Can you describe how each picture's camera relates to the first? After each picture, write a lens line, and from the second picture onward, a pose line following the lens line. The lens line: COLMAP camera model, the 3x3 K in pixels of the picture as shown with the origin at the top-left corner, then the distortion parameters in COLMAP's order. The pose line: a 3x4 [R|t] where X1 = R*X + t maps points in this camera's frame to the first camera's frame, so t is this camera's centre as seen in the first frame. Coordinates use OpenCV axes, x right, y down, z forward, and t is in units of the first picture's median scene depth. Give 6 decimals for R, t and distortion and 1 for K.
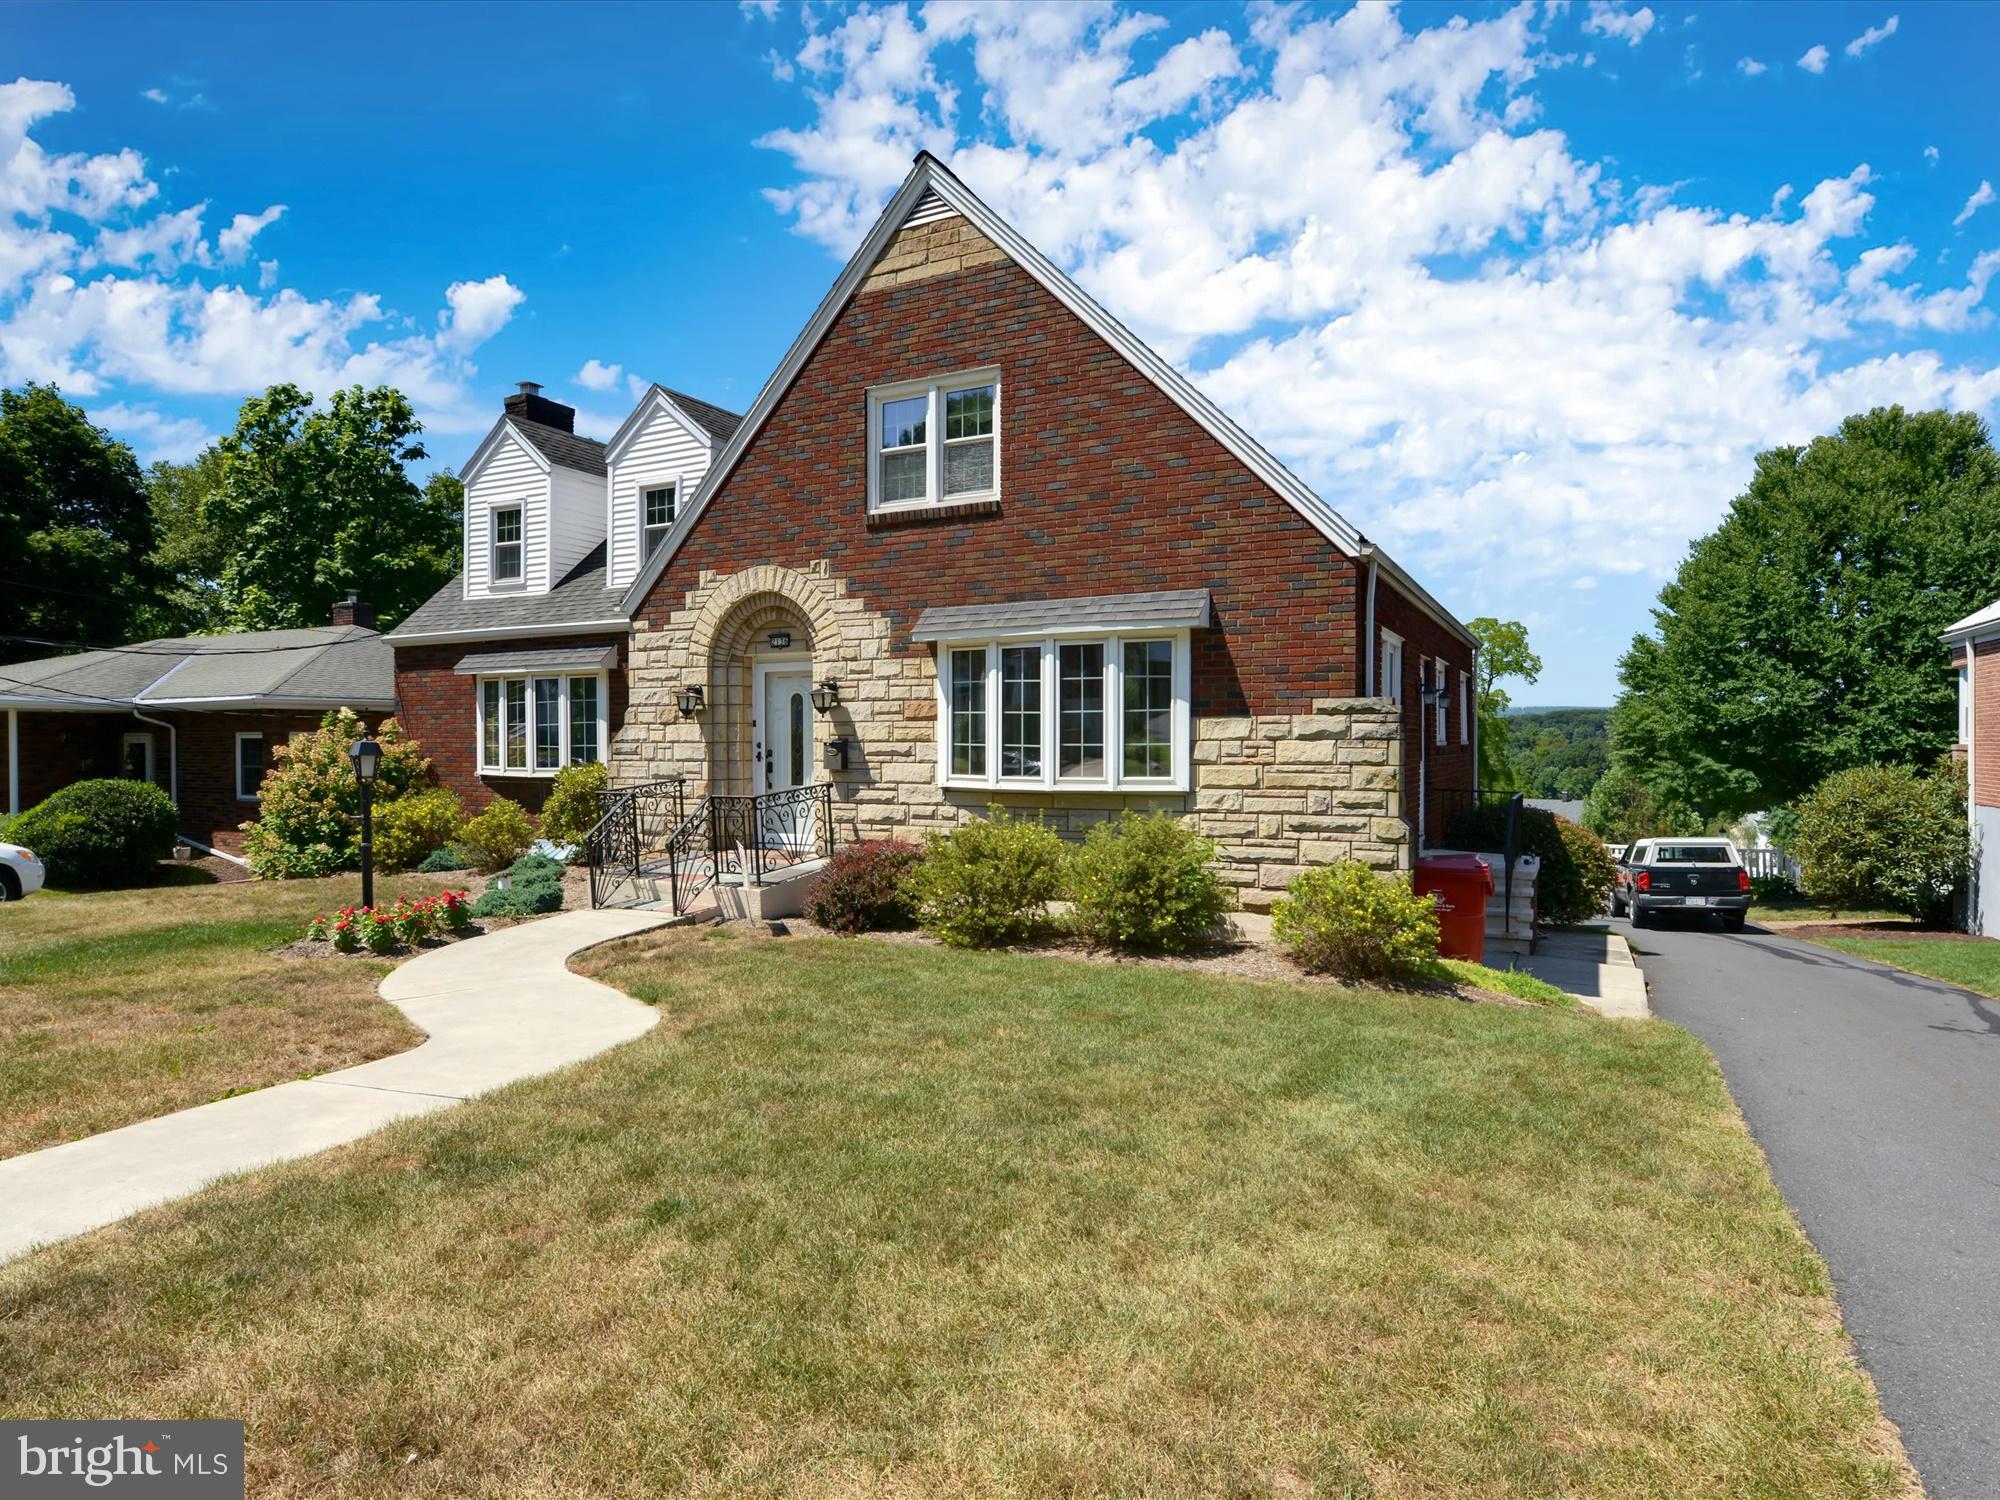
lens RADIAL K [[1042.3, 0, 1000.0], [0, 1042.3, 750.0], [0, 0, 1]] dist [-0.001180, -0.000320]
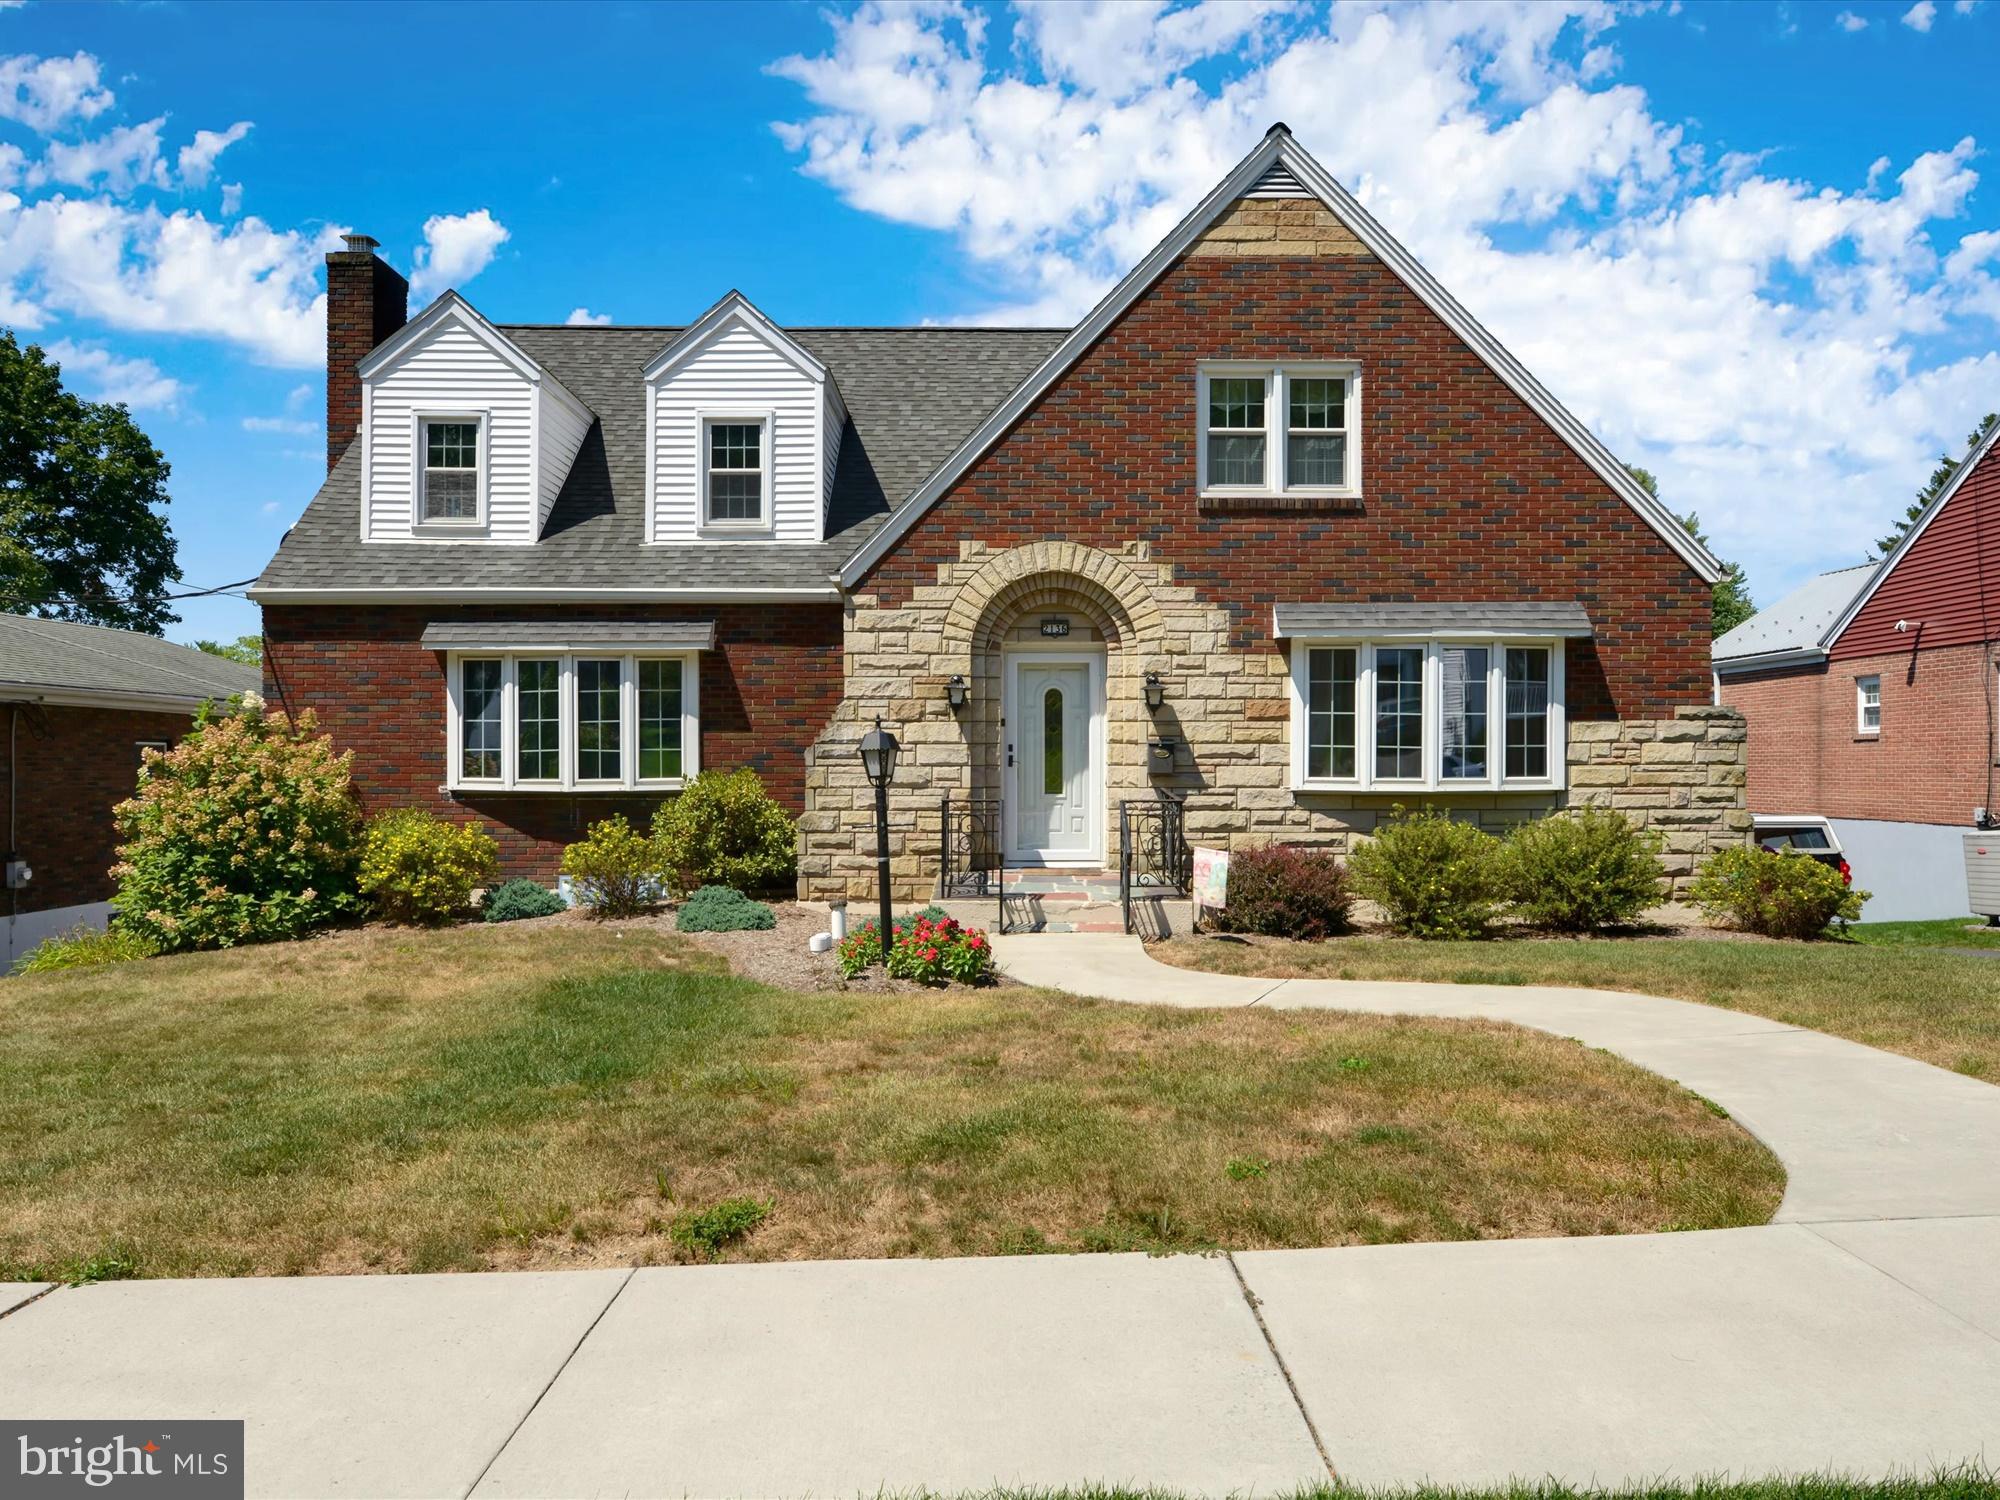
lens RADIAL K [[1334.5, 0, 963.3], [0, 1334.5, 771.4], [0, 0, 1]] dist [-0.001324, -0.000050]
pose [[0.901383, 0.000720, 0.433022, -0.837289], [0.001466, 0.999988, -0.004715, 0.022608], [-0.433020, 0.004885, 0.901371, 0.027409]]
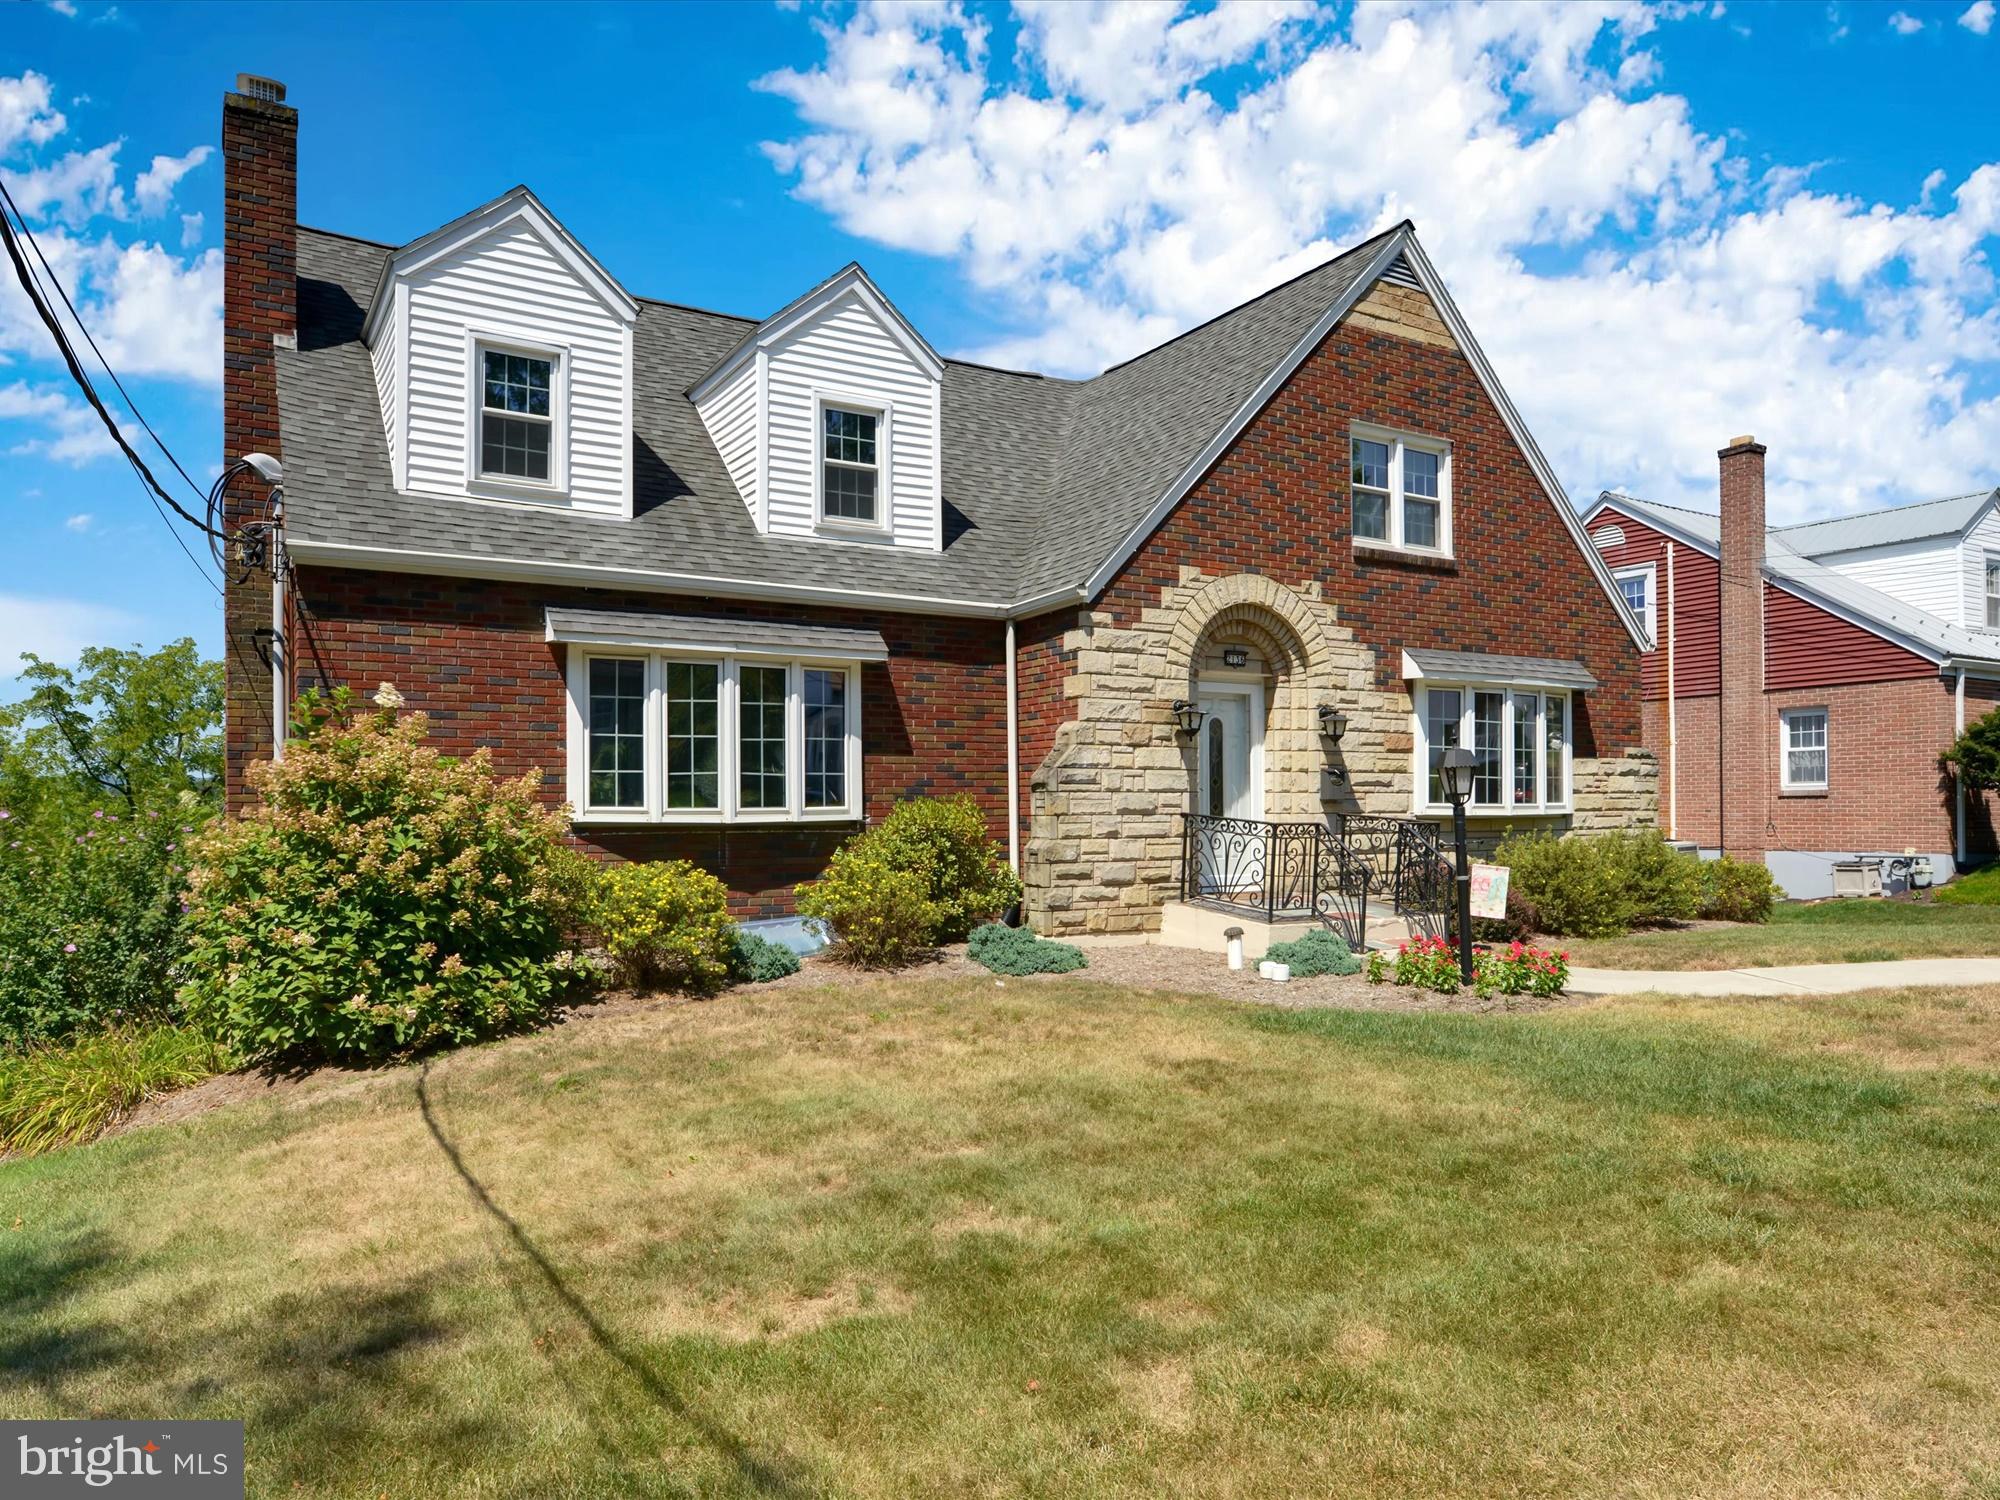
lens RADIAL K [[1277.8, 0, 933.1], [0, 1277.8, 801.9], [0, 0, 1]] dist [-0.001014, -0.000492]
pose [[0.567691, 0.007243, 0.823210, -1.382753], [0.009258, 0.999842, -0.015182, 0.035993], [-0.823189, 0.016240, 0.567535, 0.647668]]
